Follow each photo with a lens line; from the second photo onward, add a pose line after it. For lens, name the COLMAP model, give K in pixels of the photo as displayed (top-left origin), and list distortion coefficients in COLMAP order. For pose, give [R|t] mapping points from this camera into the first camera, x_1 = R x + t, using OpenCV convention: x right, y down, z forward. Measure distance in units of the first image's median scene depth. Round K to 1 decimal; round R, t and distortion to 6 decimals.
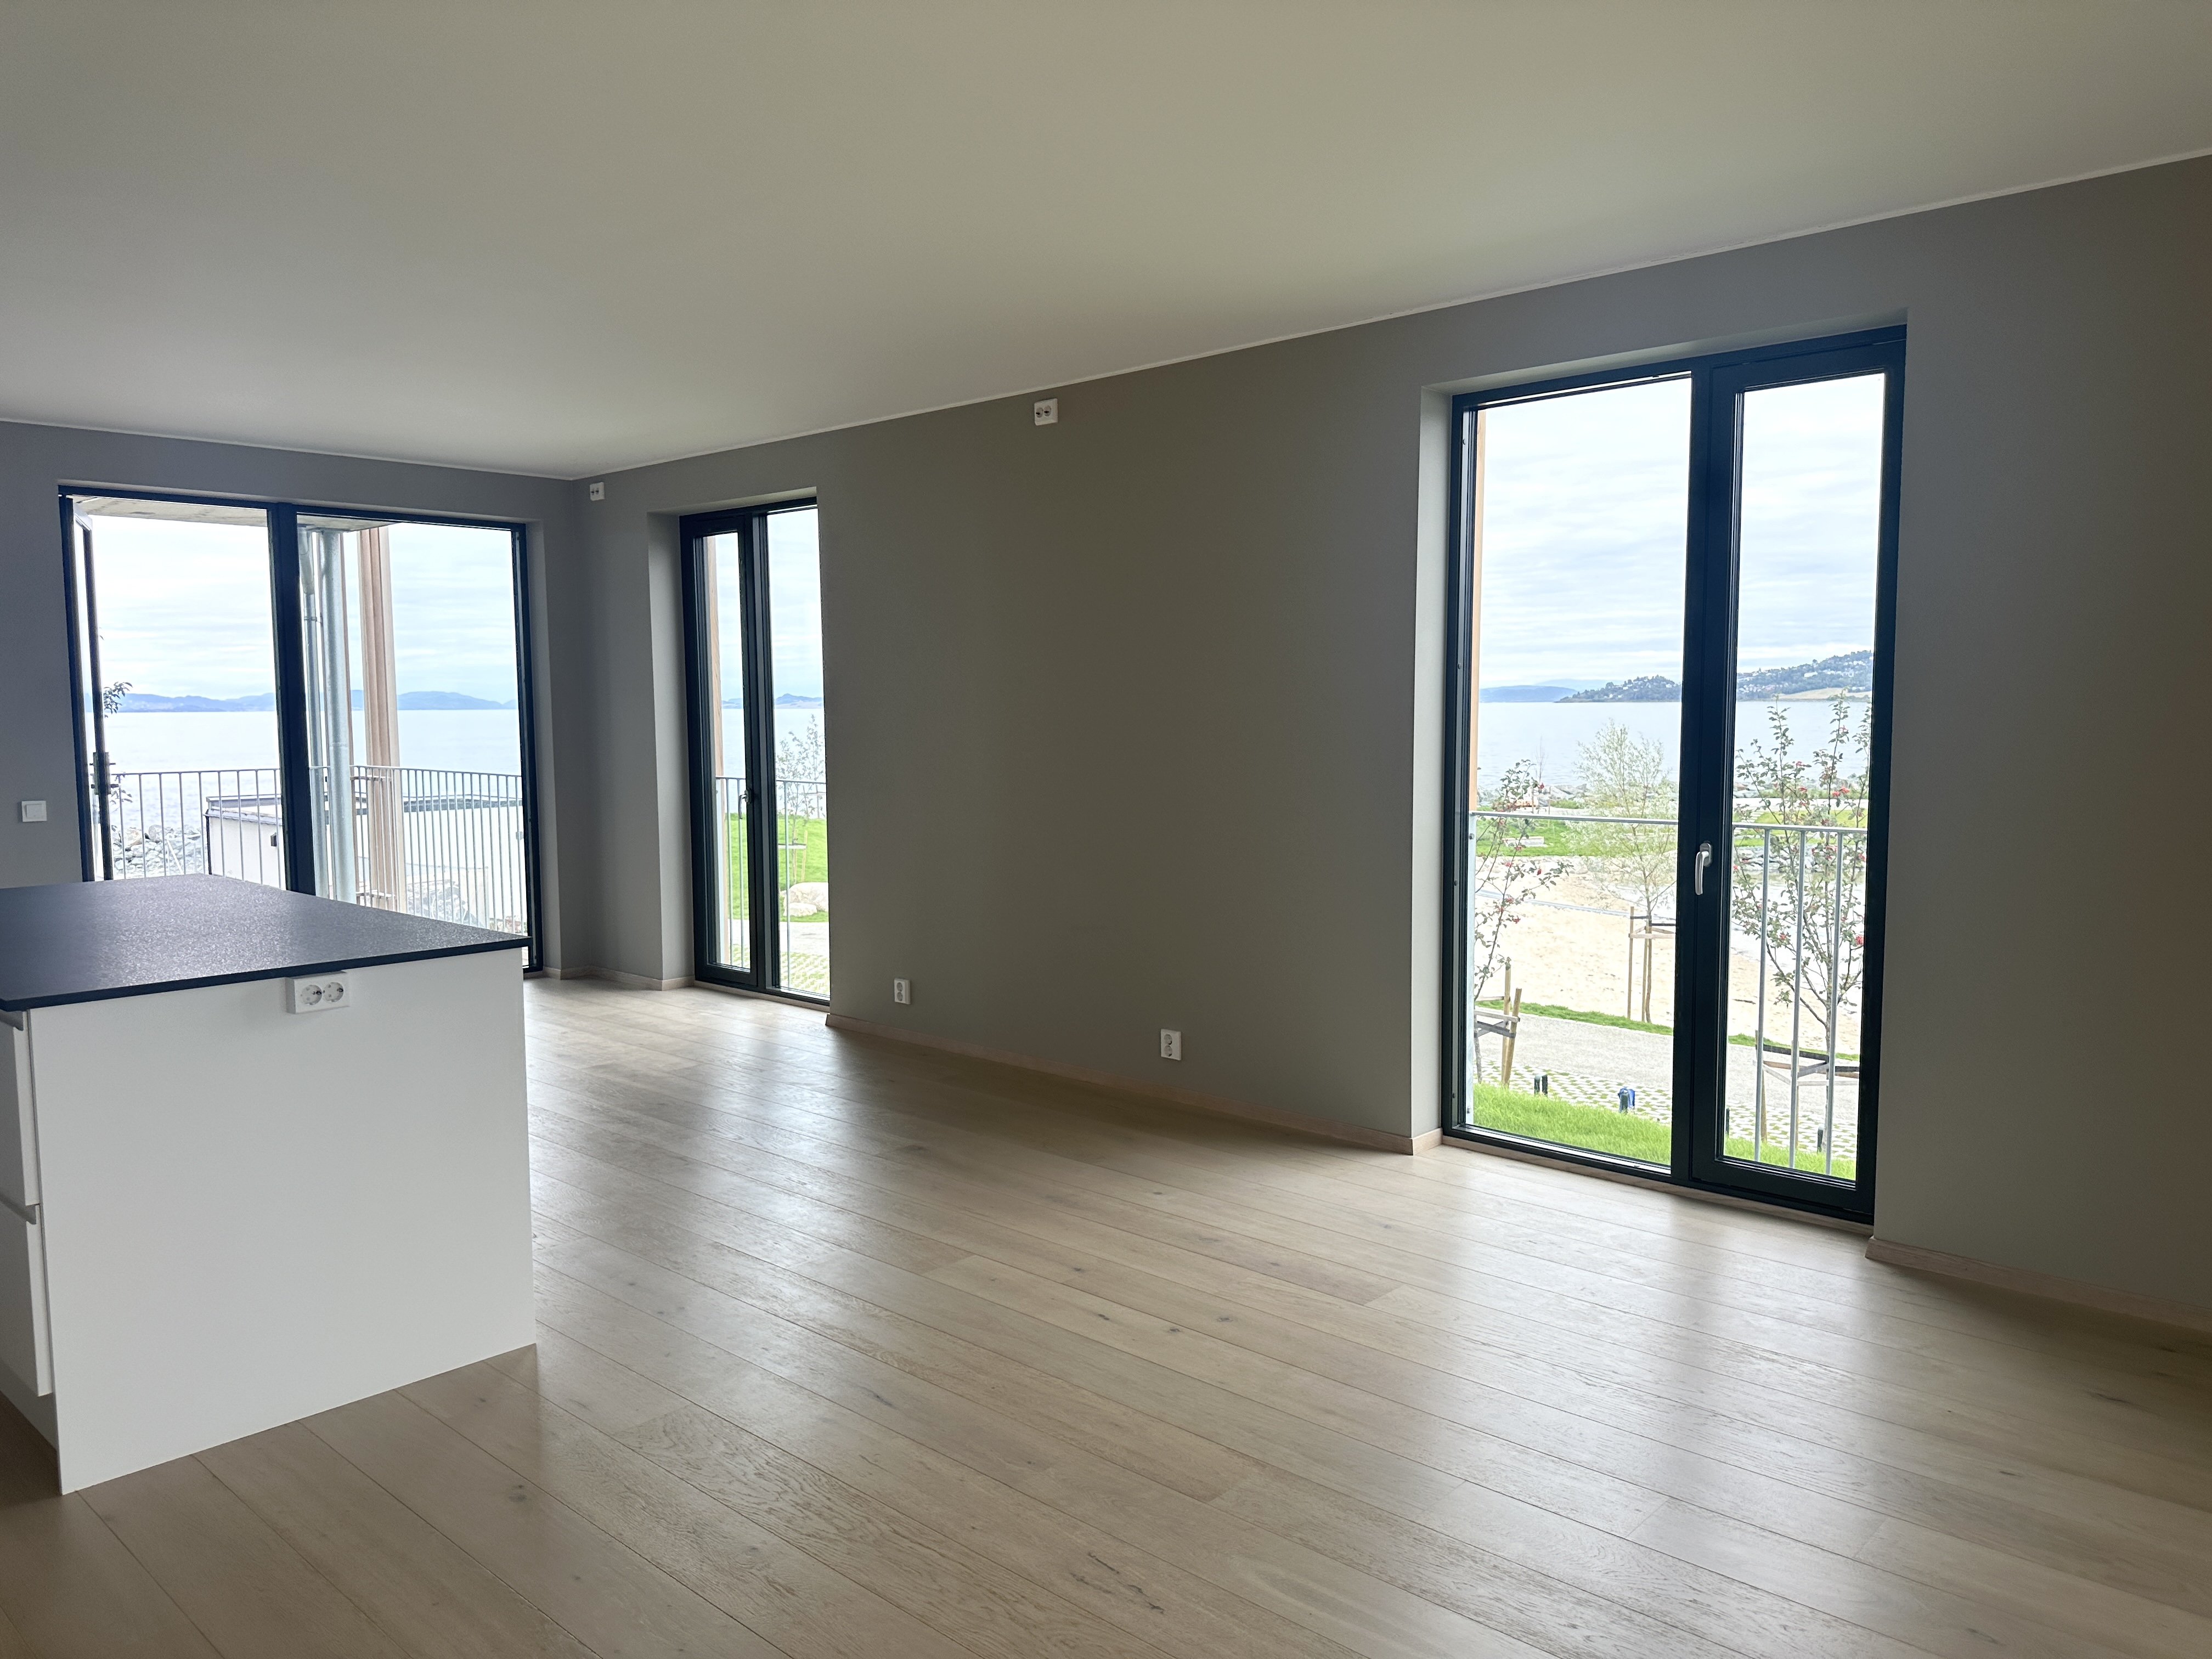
lens RADIAL K [[1572.8, 0, 1097.3], [0, 1572.8, 806.0], [0, 0, 1]] dist [0.046822, -0.056007]
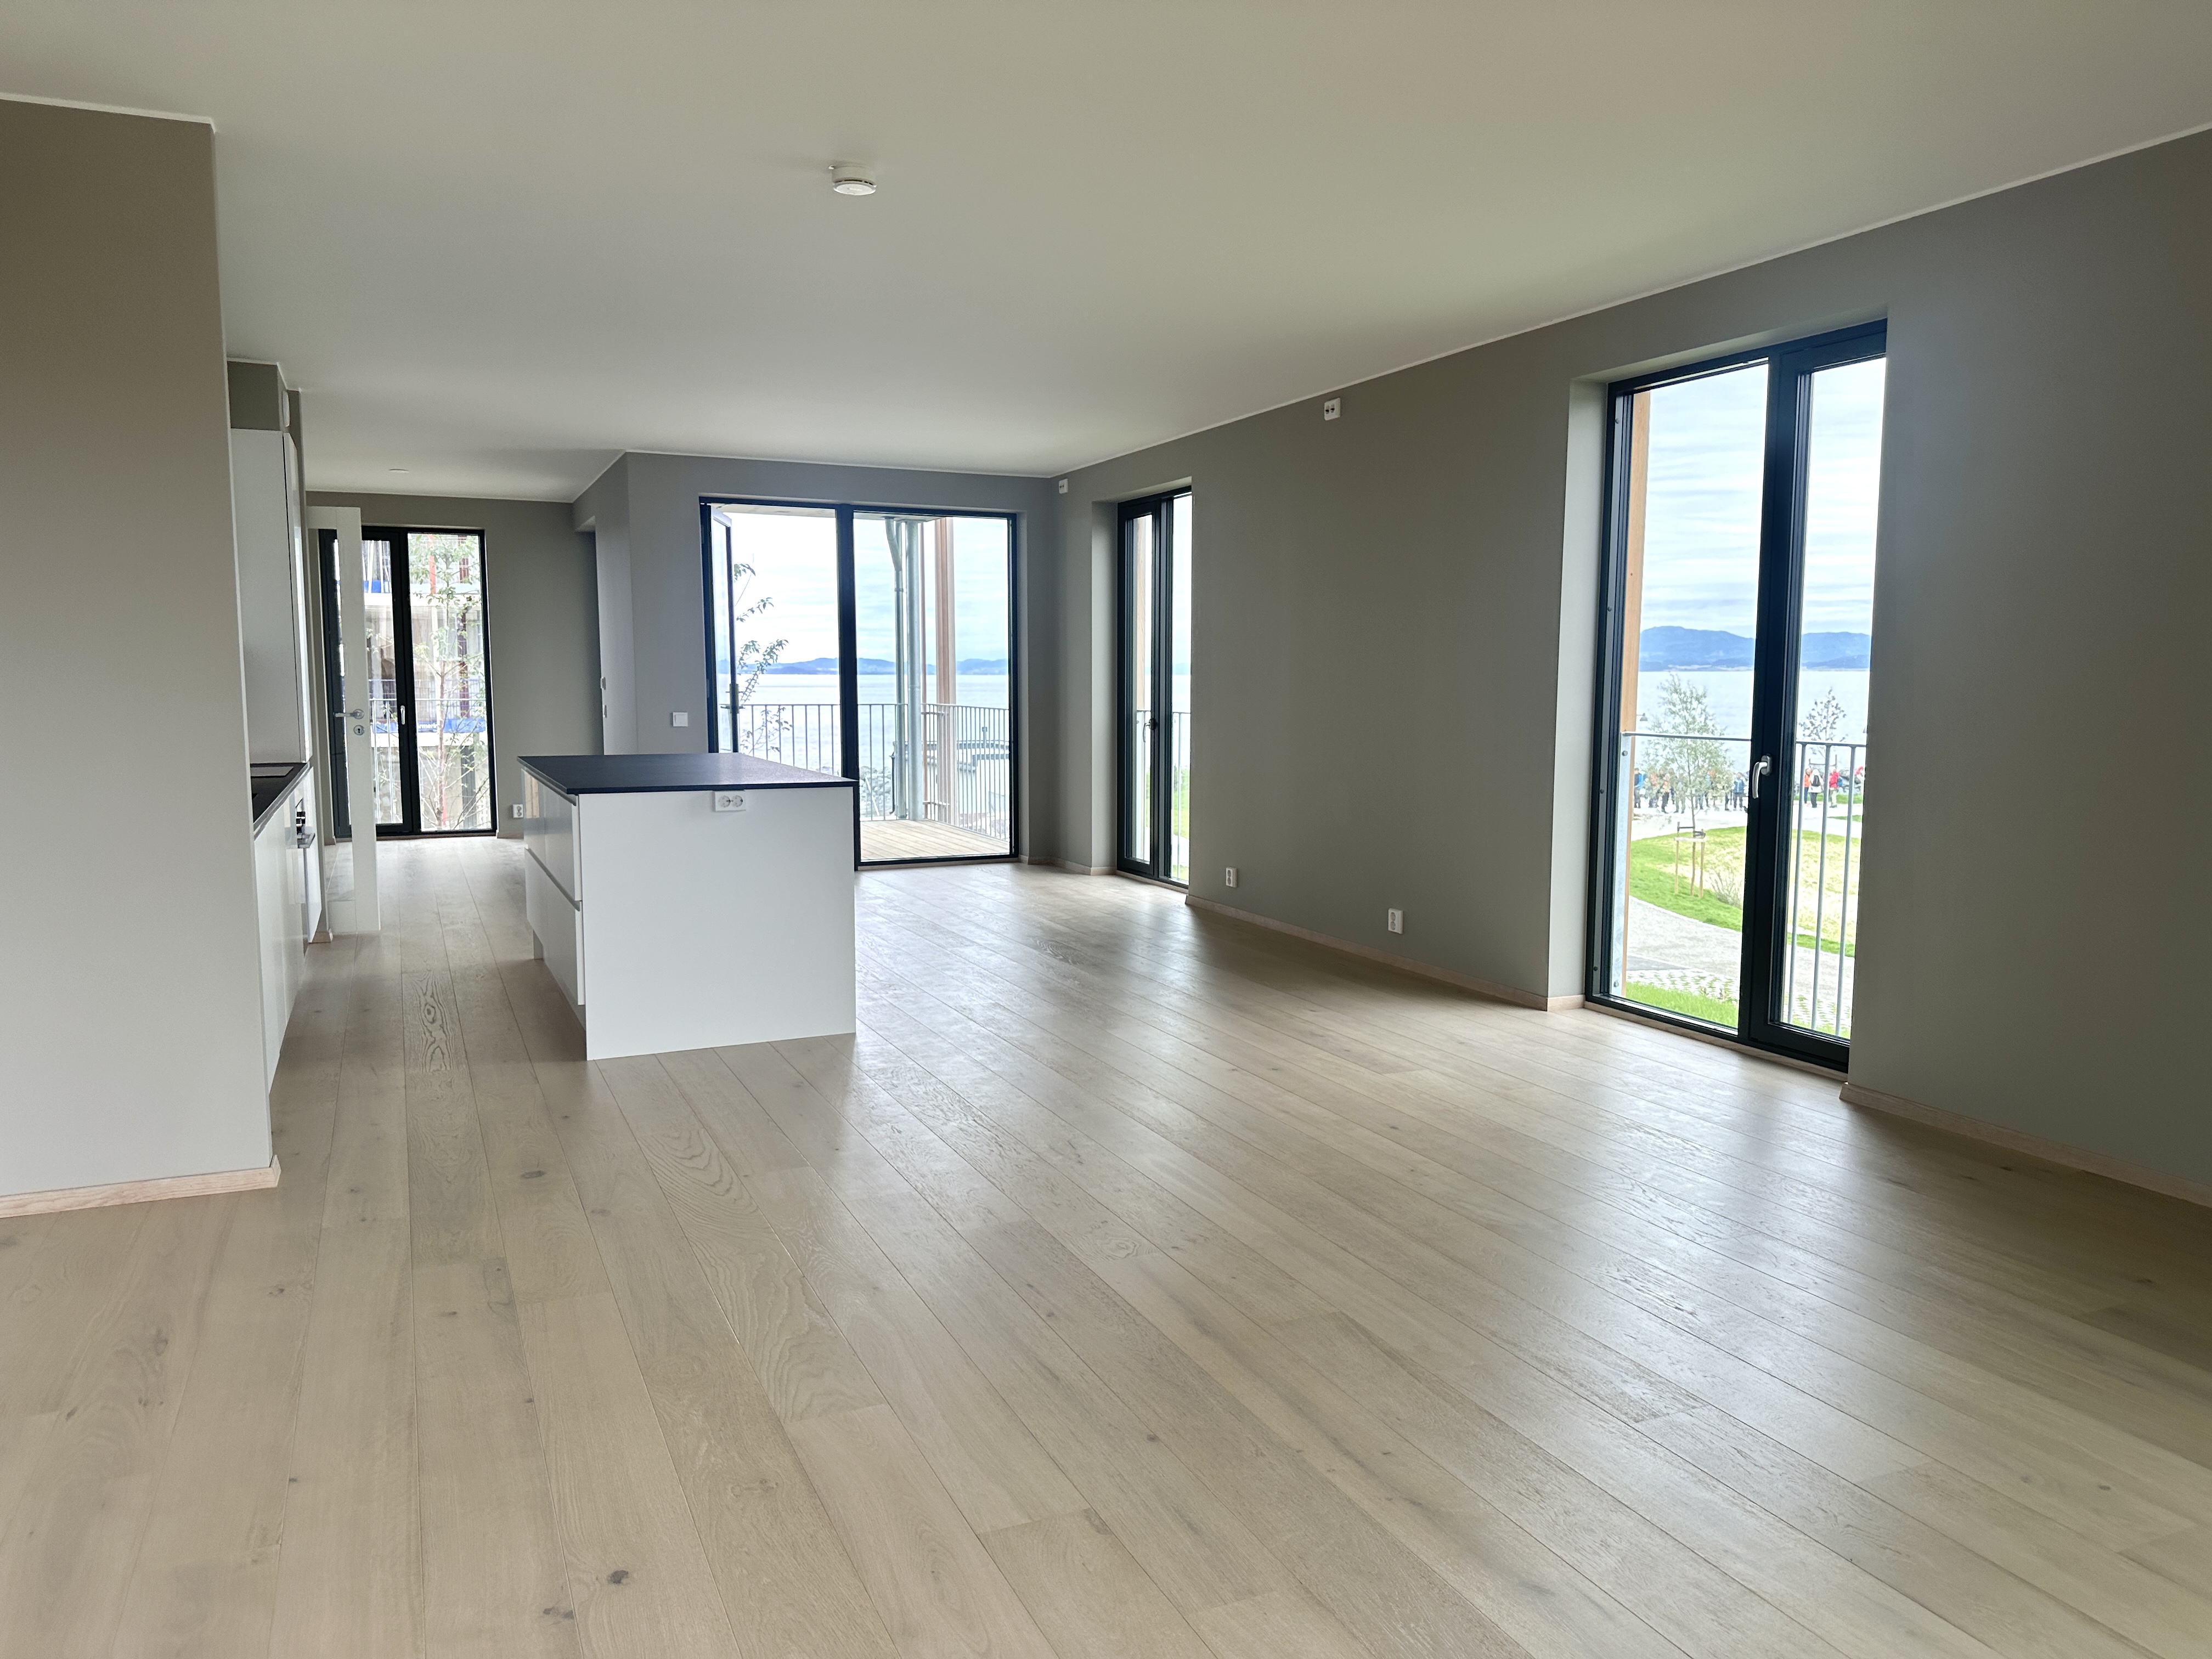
lens RADIAL K [[1572.8, 0, 1089.7], [0, 1572.8, 828.1], [0, 0, 1]] dist [0.046822, -0.056007]
pose [[0.916535, 0.048092, -0.397053, 0.343670], [-0.035692, 0.998618, 0.038566, 0.043398], [0.398359, -0.021176, 0.916985, -0.254986]]
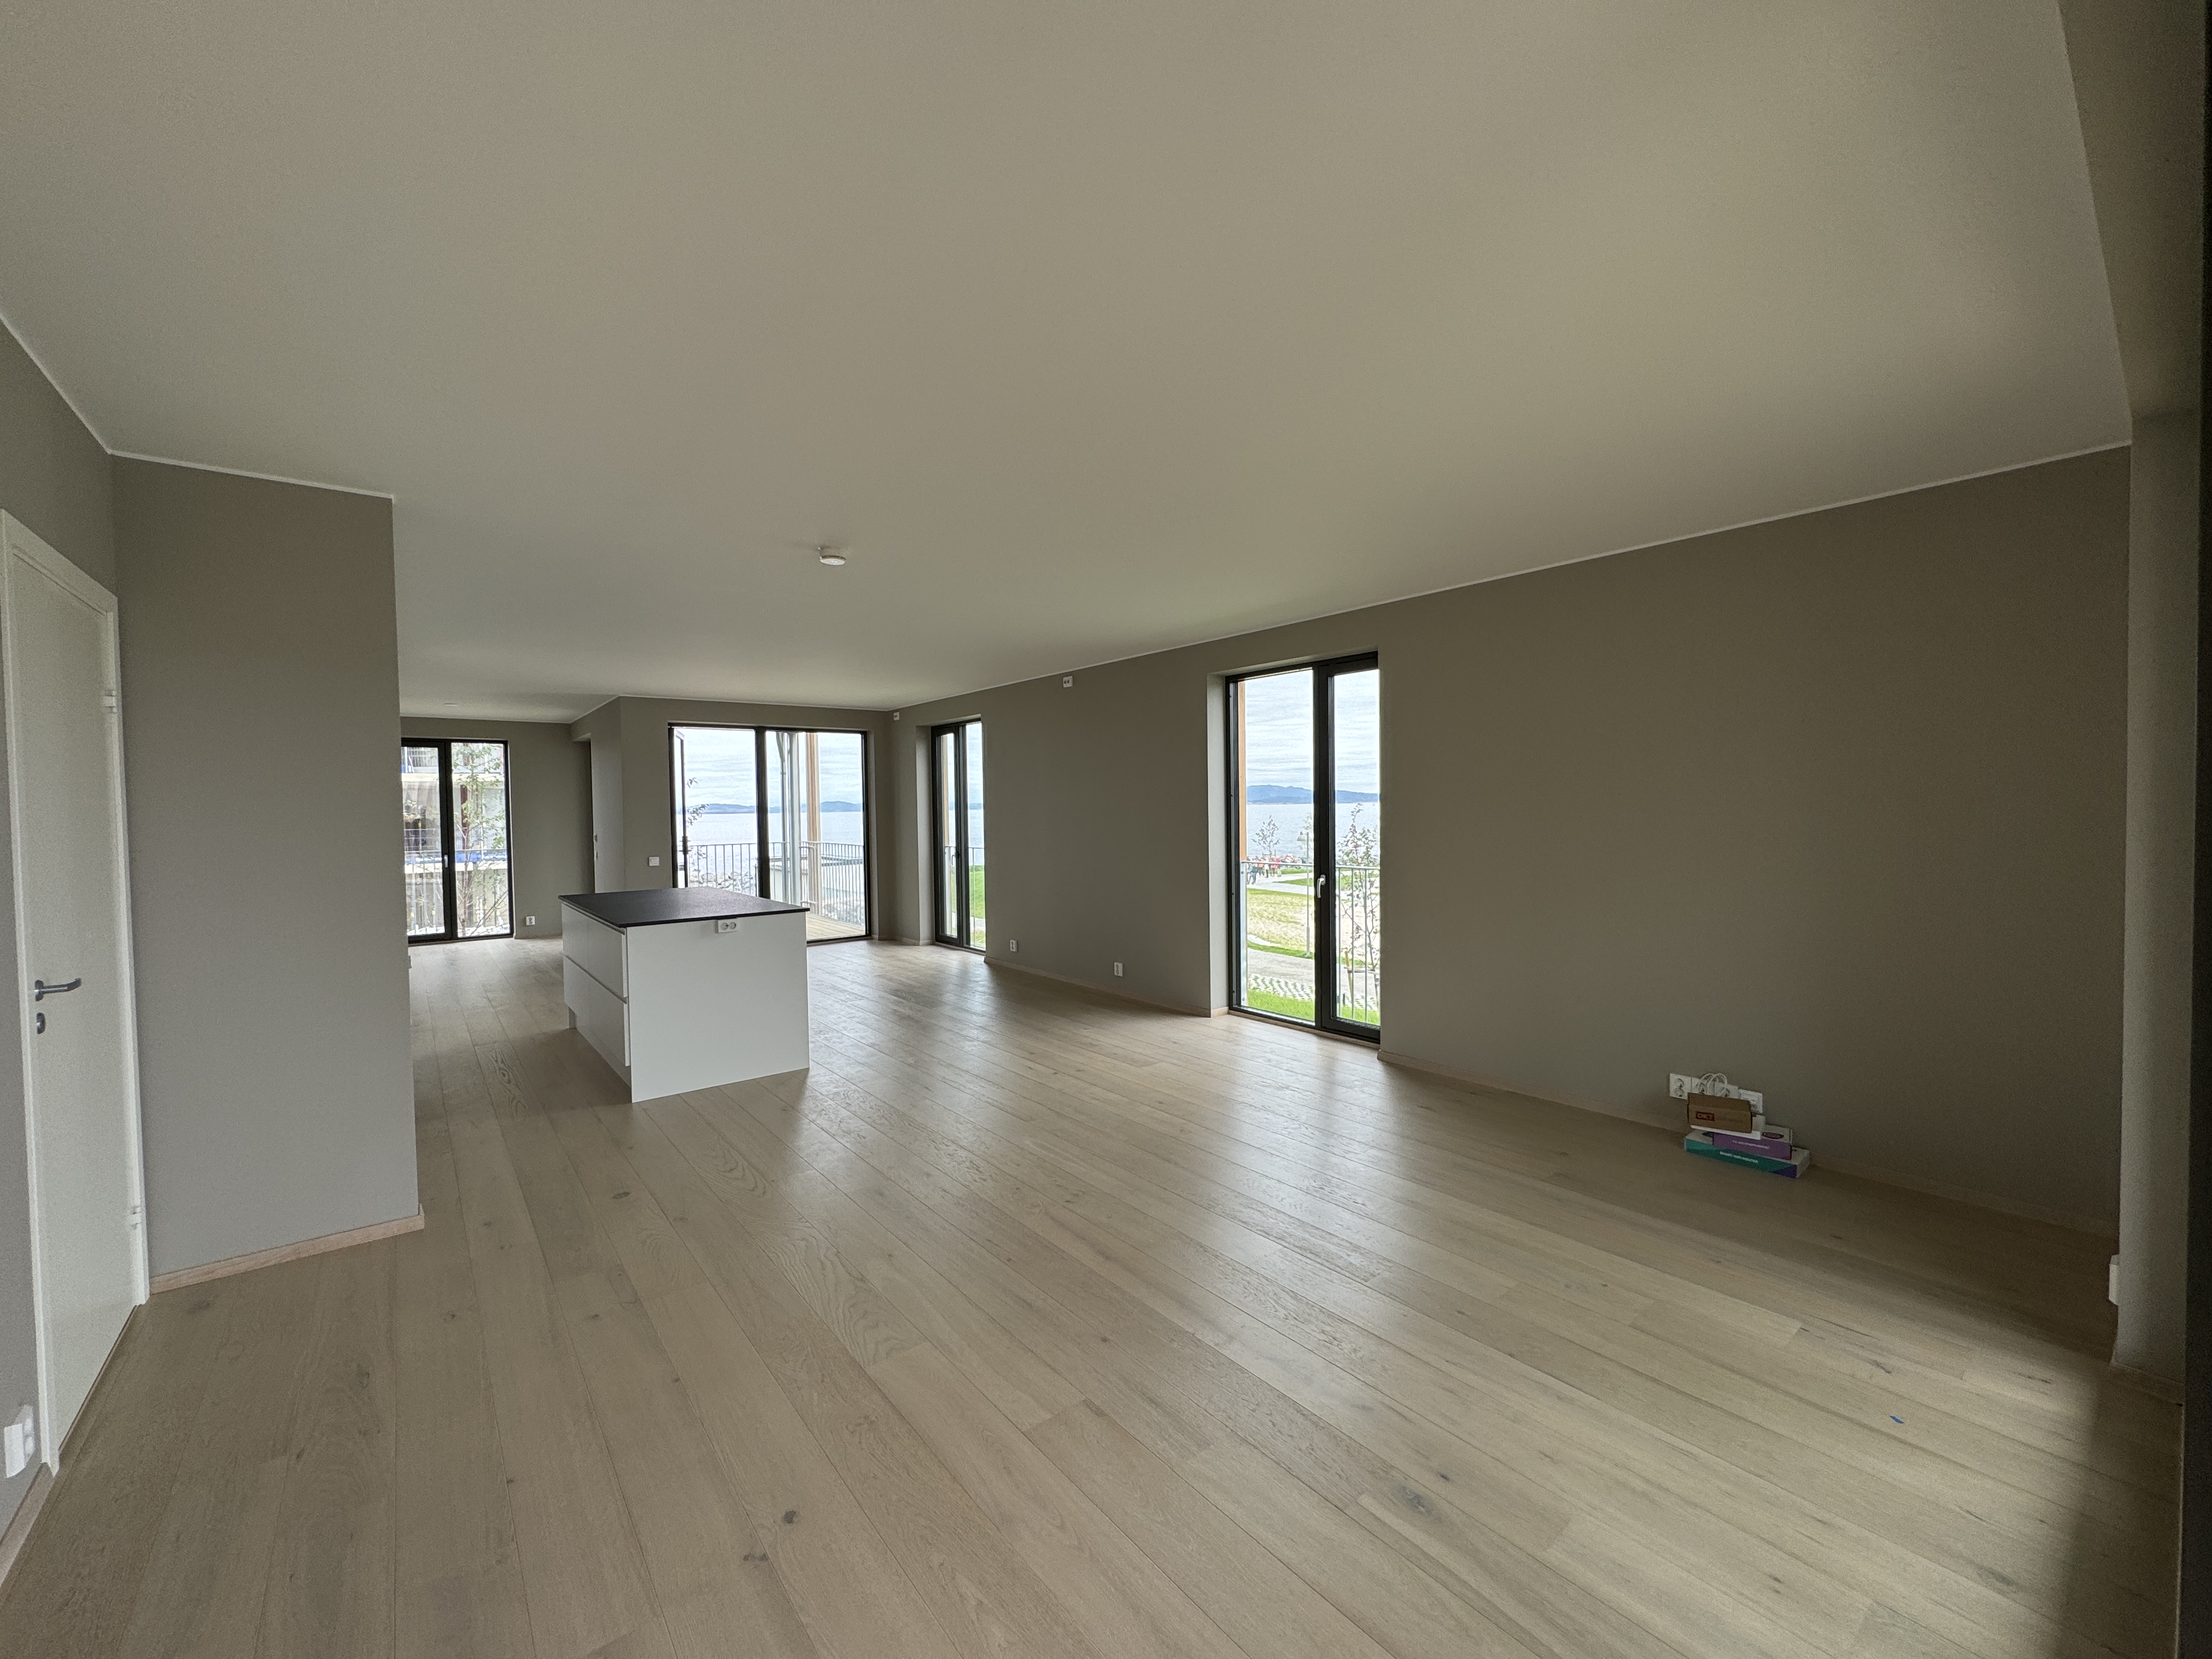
lens RADIAL K [[890.0, 0, 1099.9], [0, 890.0, 820.5], [0, 0, 1]] dist [-0.003511, 0.002228]
pose [[0.988271, -0.005199, -0.152622, 0.231093], [-0.002510, 0.998732, -0.050277, 0.009423], [0.152690, 0.050070, 0.987005, -0.254288]]
